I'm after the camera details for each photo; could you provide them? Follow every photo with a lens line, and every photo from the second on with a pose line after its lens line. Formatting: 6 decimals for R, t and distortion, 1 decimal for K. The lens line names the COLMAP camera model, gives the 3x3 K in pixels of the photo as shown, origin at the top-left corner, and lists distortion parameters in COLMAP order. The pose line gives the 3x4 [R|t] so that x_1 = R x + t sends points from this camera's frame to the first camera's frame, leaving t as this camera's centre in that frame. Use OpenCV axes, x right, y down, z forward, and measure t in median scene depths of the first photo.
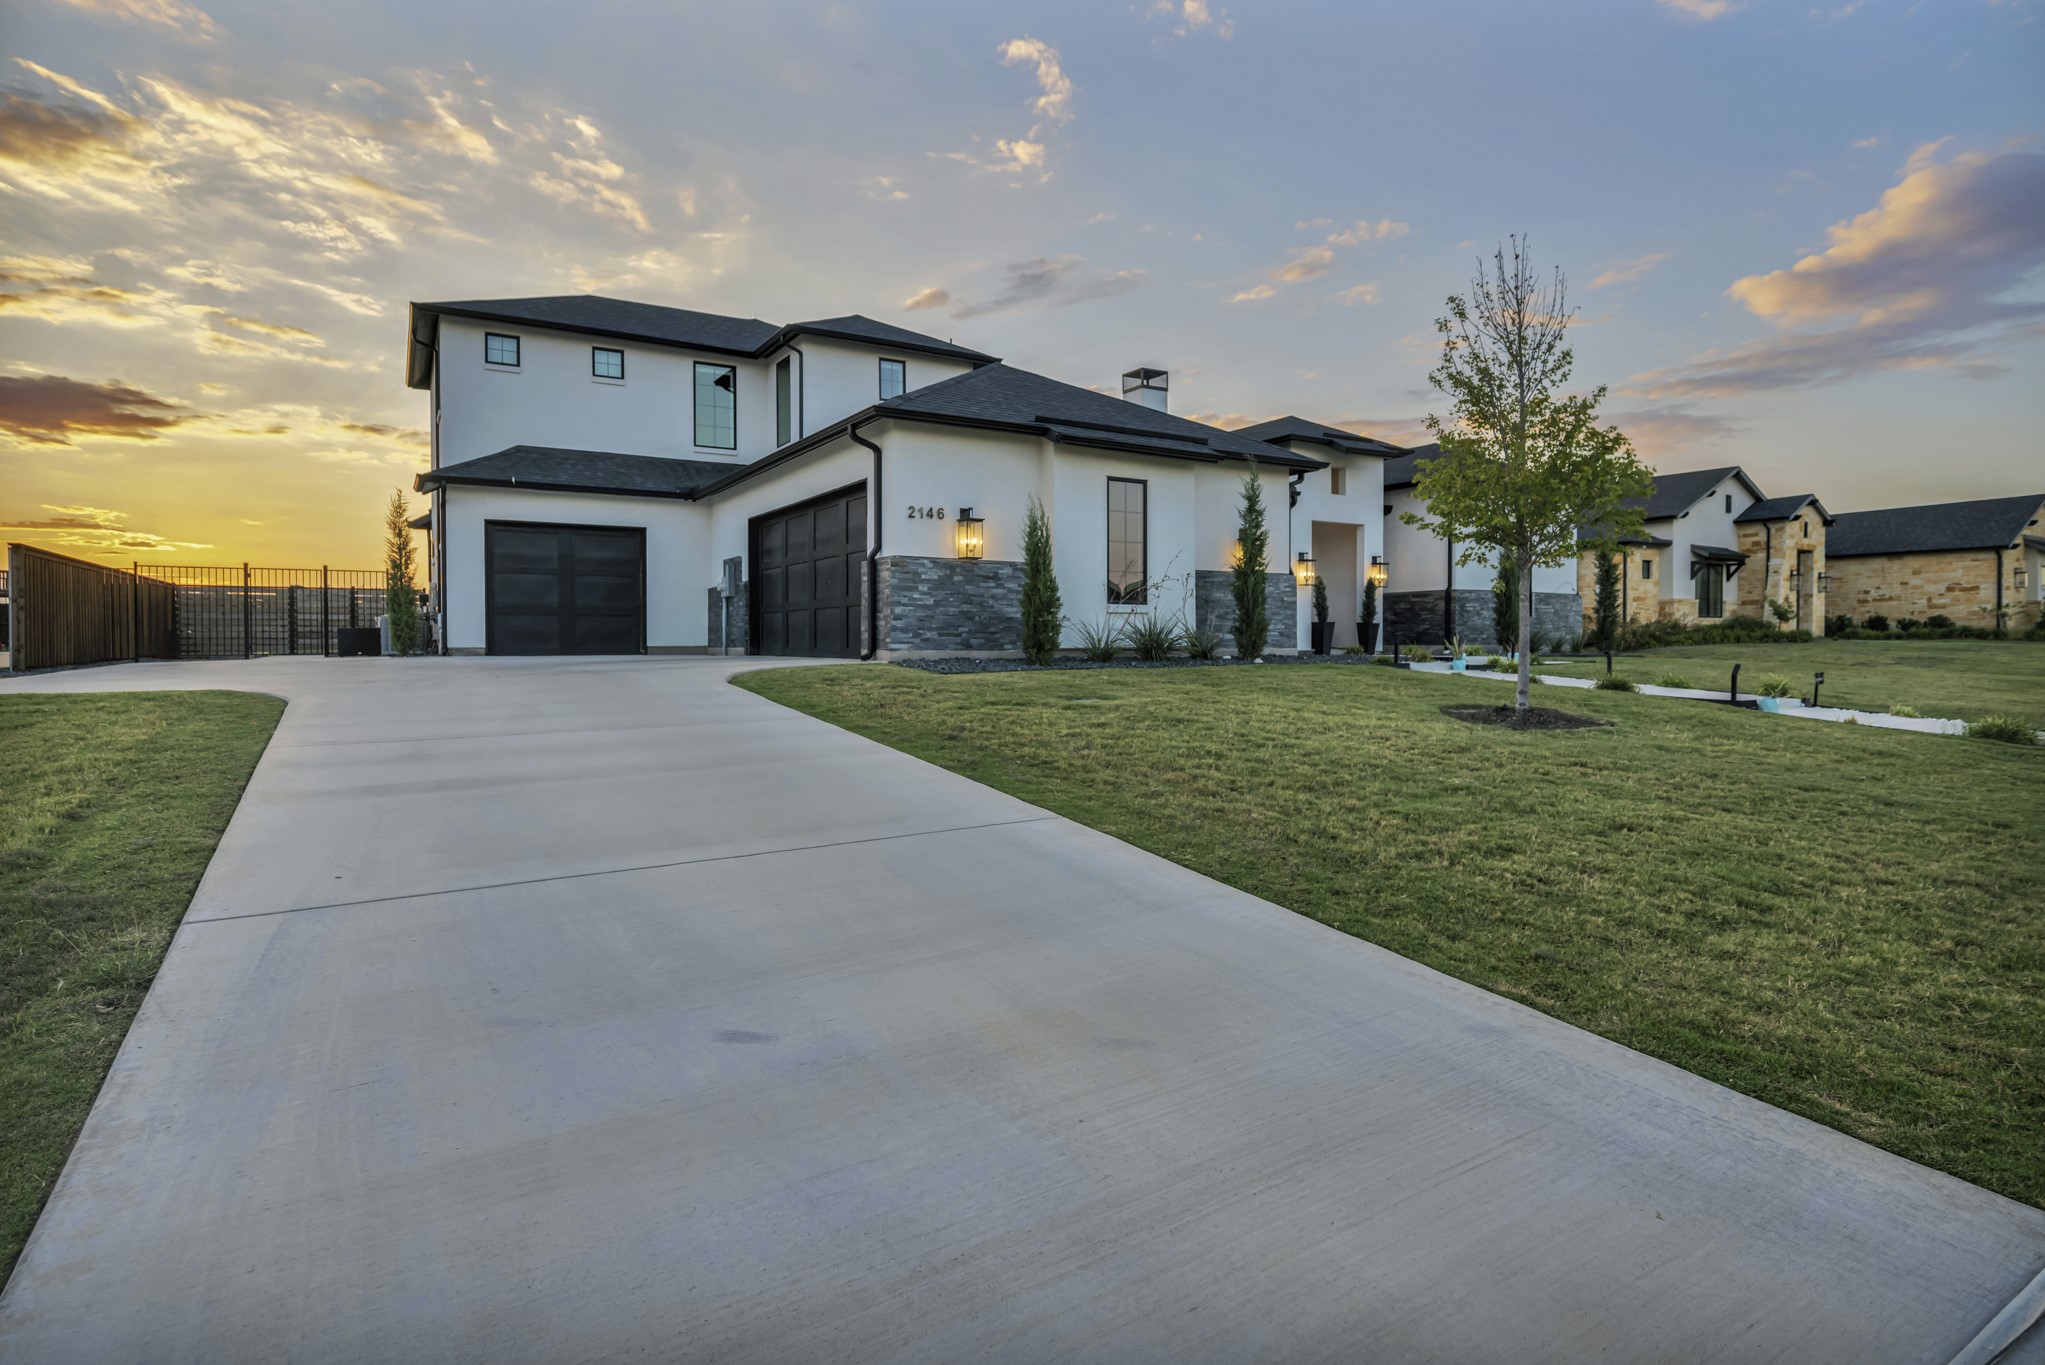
lens RADIAL K [[1033.6, 0, 1022.5], [0, 1033.6, 682.5], [0, 0, 1]] dist [-0.001412, -0.000102]
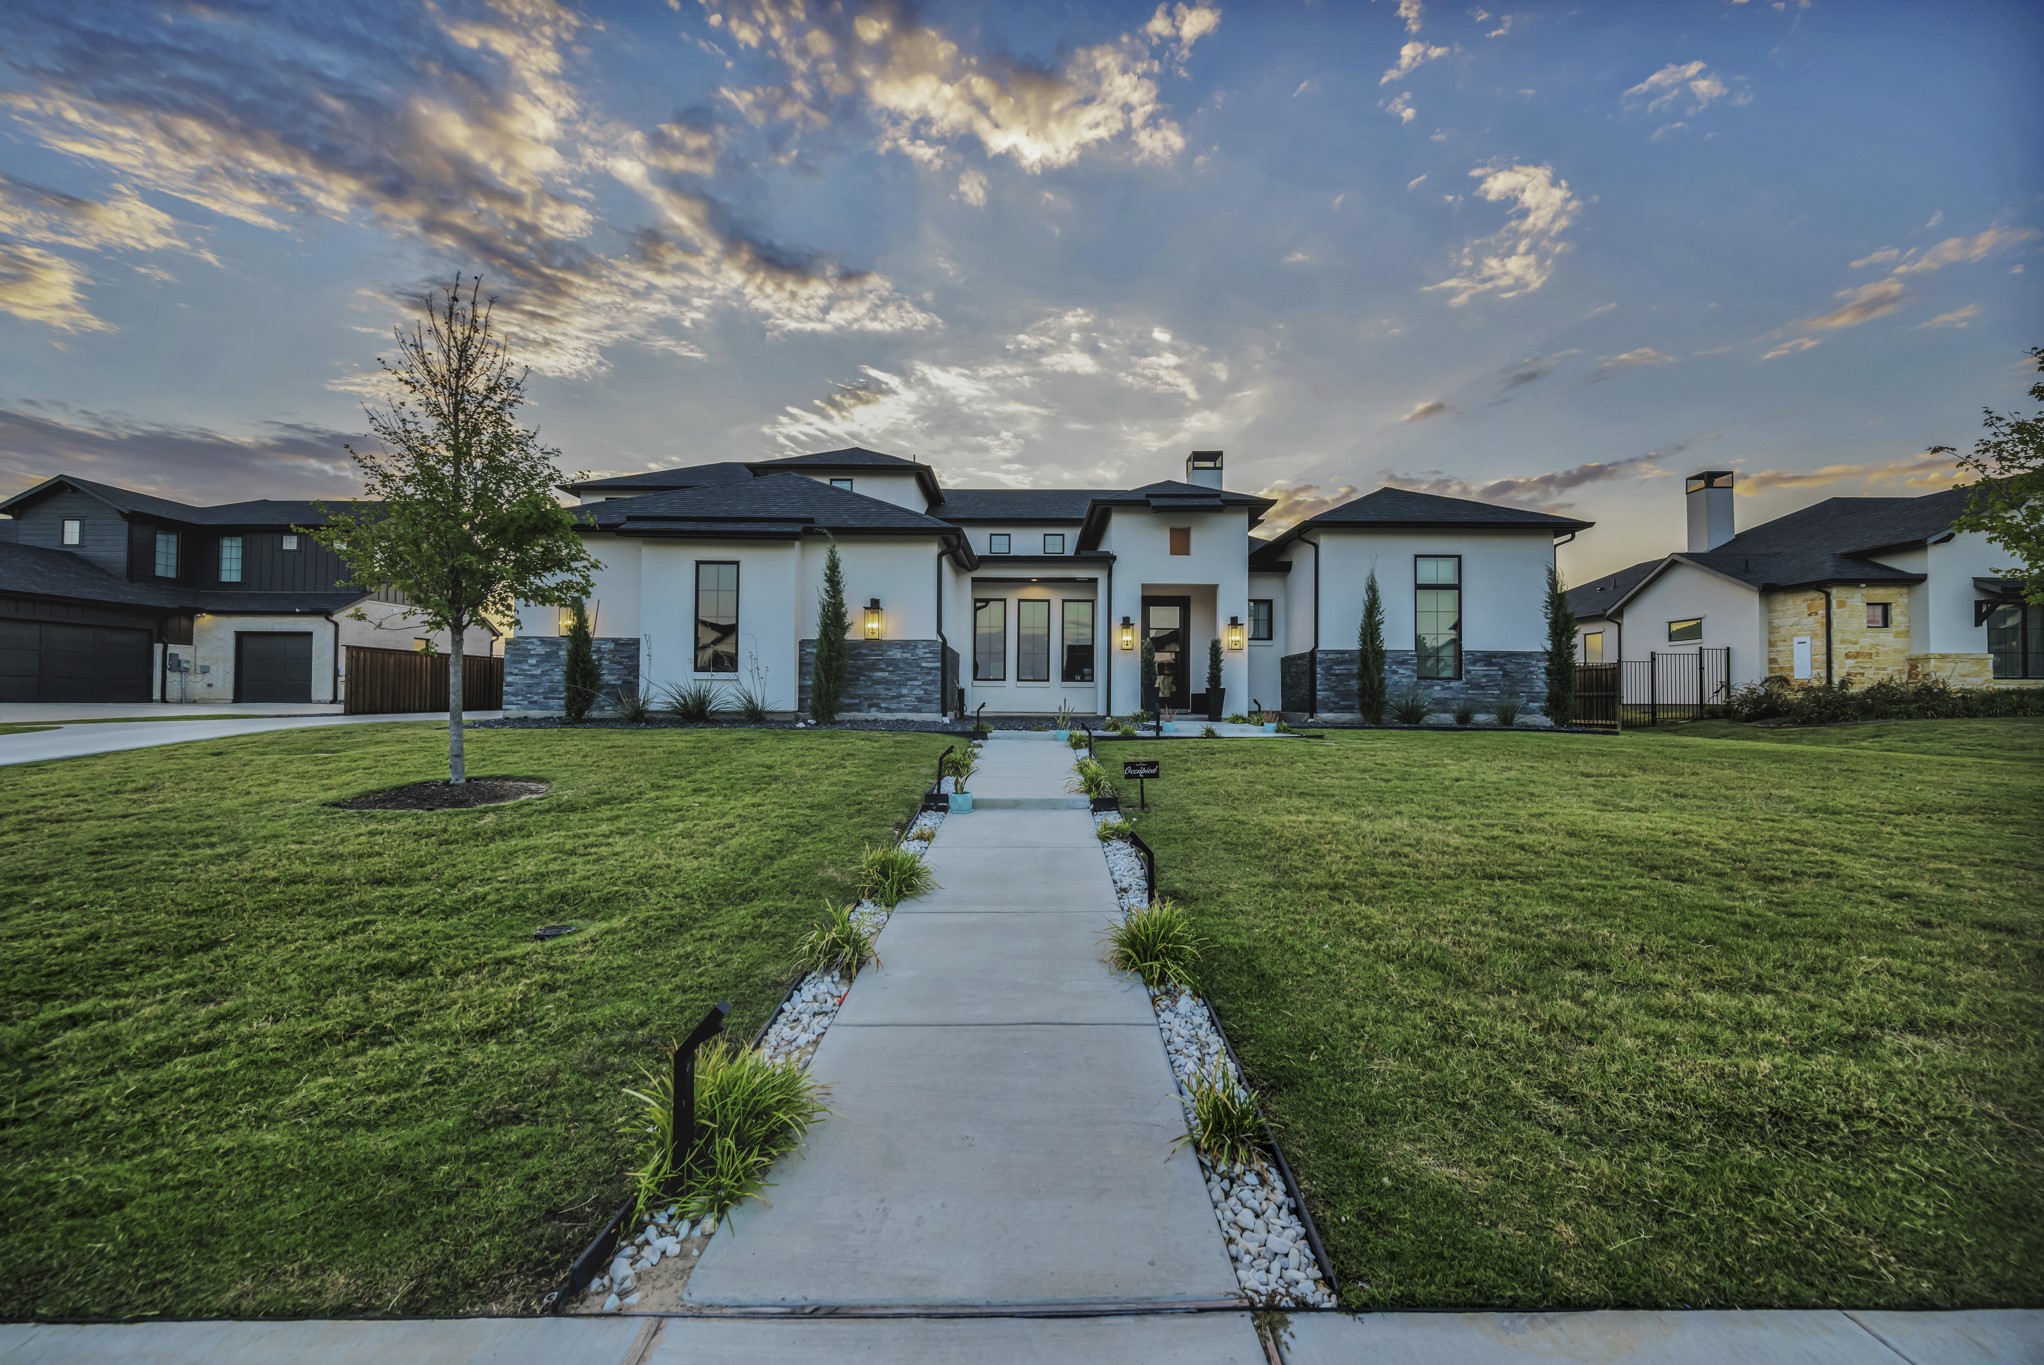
lens RADIAL K [[829.6, 0, 1022.0], [0, 829.6, 682.5], [0, 0, 1]] dist [-0.000527, -0.000062]
pose [[0.859237, -0.008494, -0.511508, 0.394298], [-0.027010, 0.997714, -0.061939, -0.007966], [0.510865, 0.067036, 0.857043, 0.185189]]
